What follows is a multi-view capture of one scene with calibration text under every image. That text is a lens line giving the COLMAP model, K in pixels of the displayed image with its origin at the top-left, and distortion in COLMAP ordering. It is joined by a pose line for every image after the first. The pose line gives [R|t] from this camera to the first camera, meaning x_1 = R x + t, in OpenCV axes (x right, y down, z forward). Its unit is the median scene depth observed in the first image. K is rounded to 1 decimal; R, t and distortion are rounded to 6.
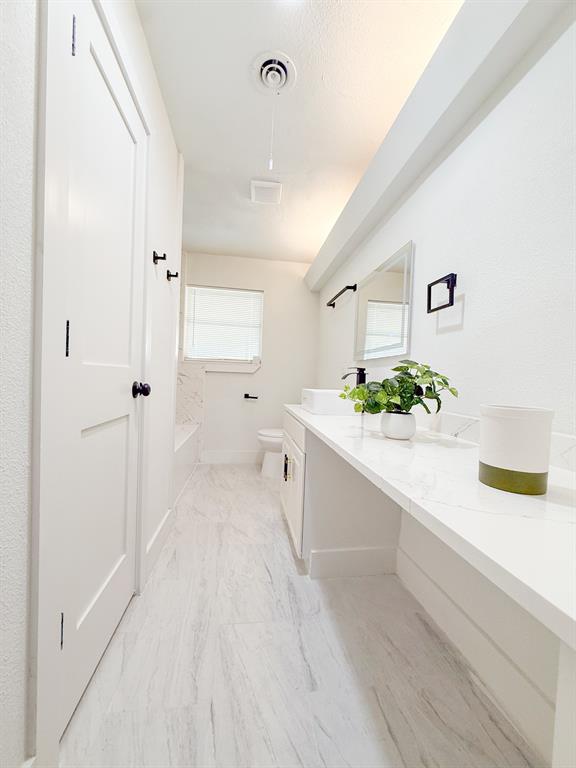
lens RADIAL K [[306.7, 0, 287.8], [0, 306.7, 382.3], [0, 0, 1]] dist [-0.001069, 0.000258]
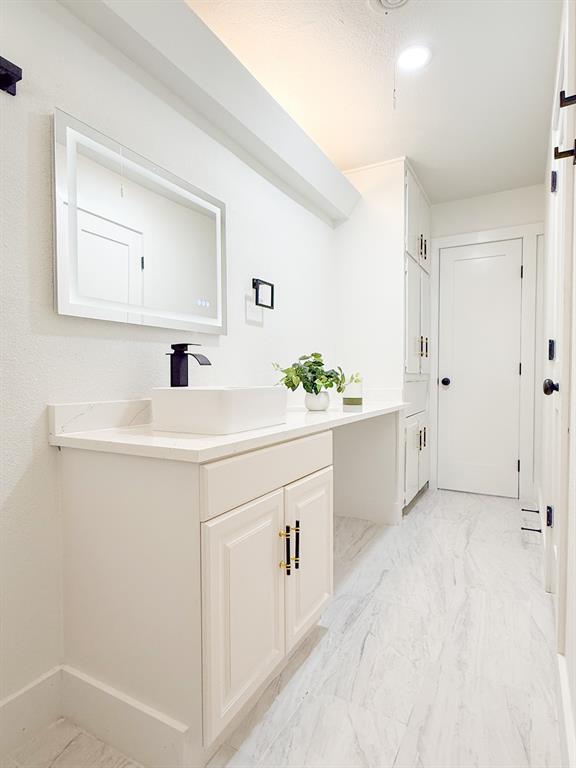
lens RADIAL K [[428.0, 0, 288.0], [0, 428.0, 384.0], [0, 0, 1]] dist [-0.002585, -0.000237]
pose [[-0.795349, -0.042926, 0.604630, -0.581671], [-0.013205, 0.998480, 0.053518, -0.027119], [-0.606008, 0.034581, -0.794707, 2.213891]]
